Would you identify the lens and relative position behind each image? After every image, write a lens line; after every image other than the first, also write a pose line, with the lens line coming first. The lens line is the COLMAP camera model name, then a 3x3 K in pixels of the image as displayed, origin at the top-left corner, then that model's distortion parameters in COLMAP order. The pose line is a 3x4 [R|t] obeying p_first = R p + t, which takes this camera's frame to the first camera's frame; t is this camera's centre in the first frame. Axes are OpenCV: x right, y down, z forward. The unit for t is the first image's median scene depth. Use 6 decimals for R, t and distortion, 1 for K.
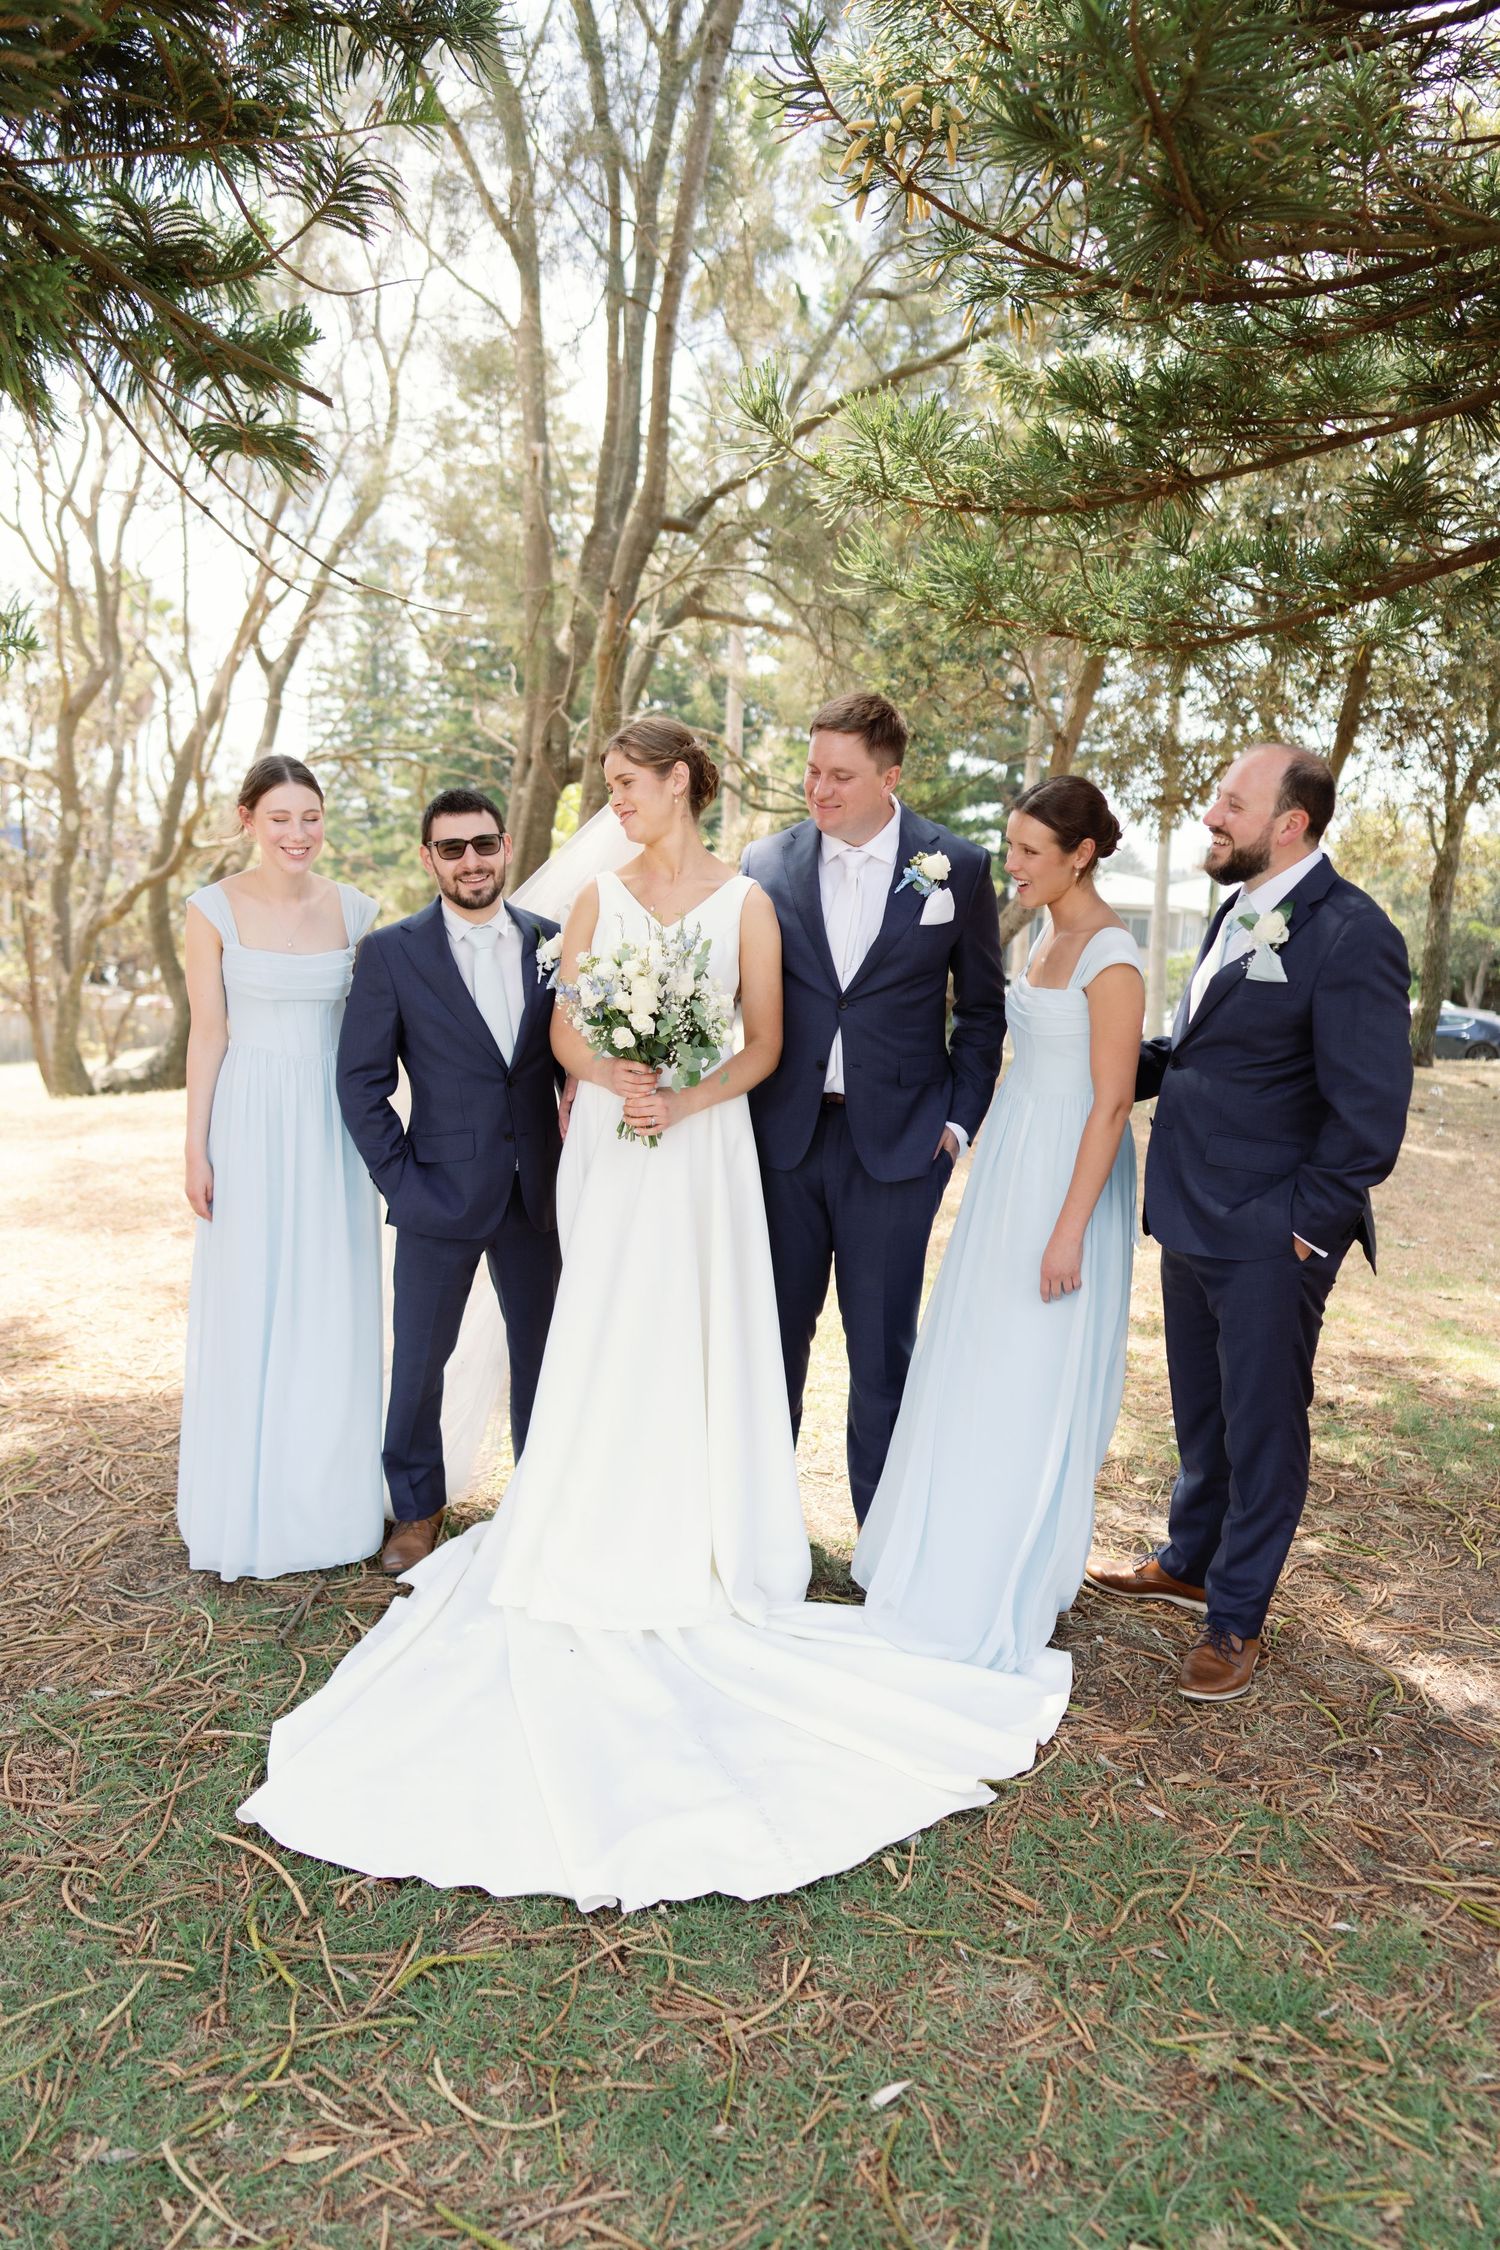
lens RADIAL K [[1441.8, 0, 745.4], [0, 1441.8, 1132.6], [0, 0, 1]] dist [-0.044827, 0.042172]
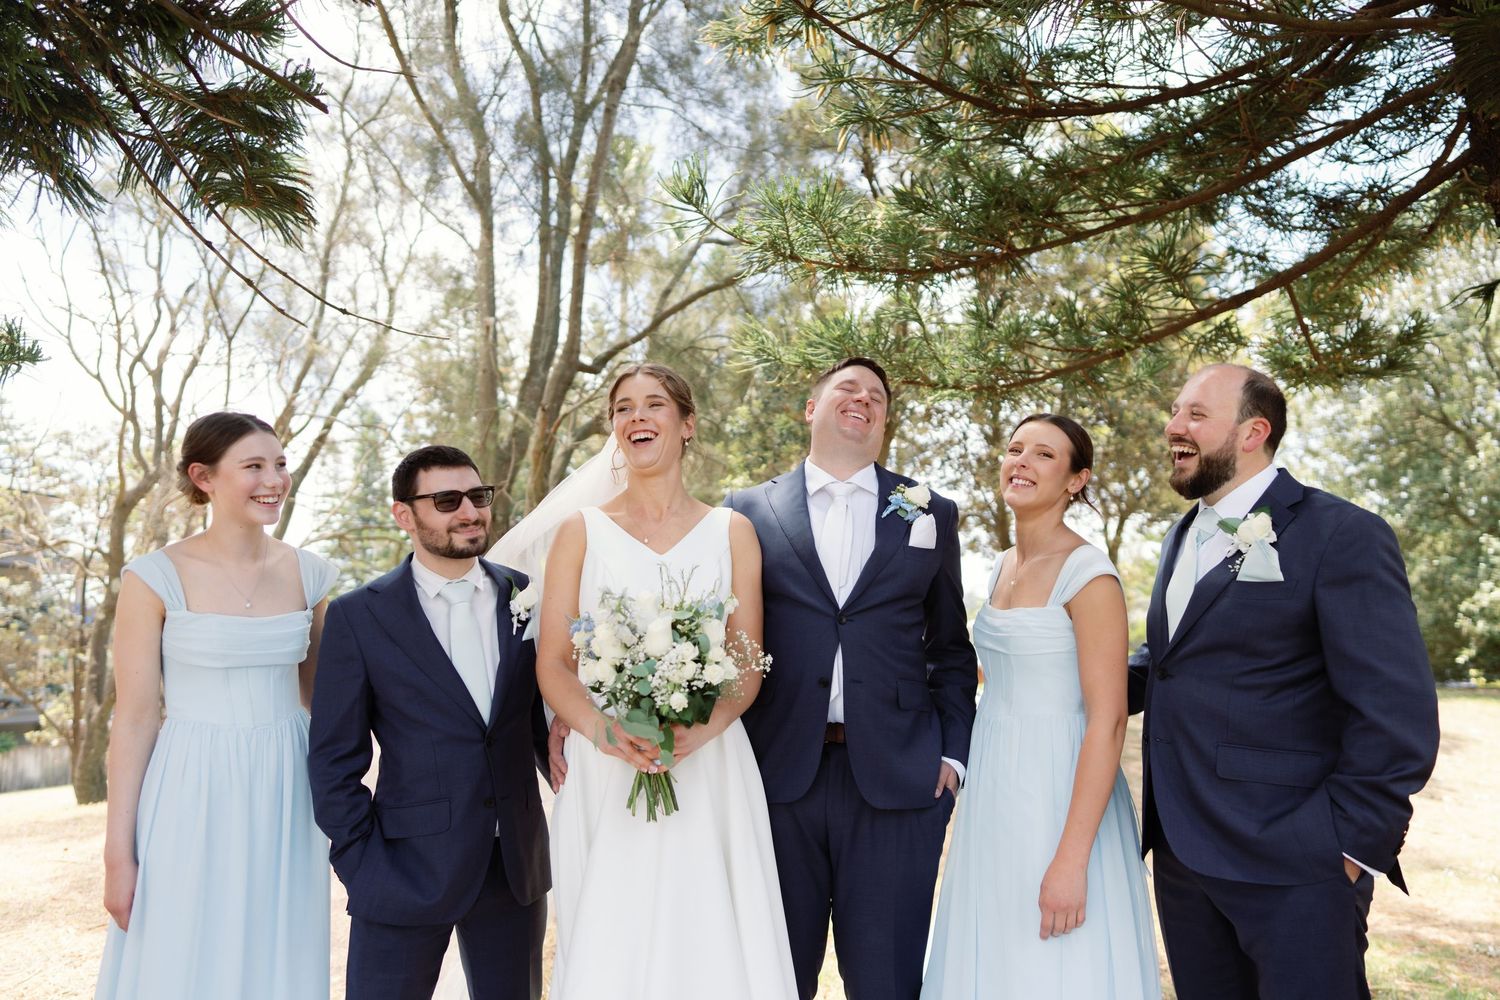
lens RADIAL K [[961.2, 0, 755.6], [0, 961.2, 518.9], [0, 0, 1]] dist [-0.044827, 0.042172]
pose [[0.989282, -0.020669, 0.144551, -0.024136], [0.061653, 0.956490, -0.285177, 0.006274], [-0.132367, 0.291033, 0.947512, 0.109139]]
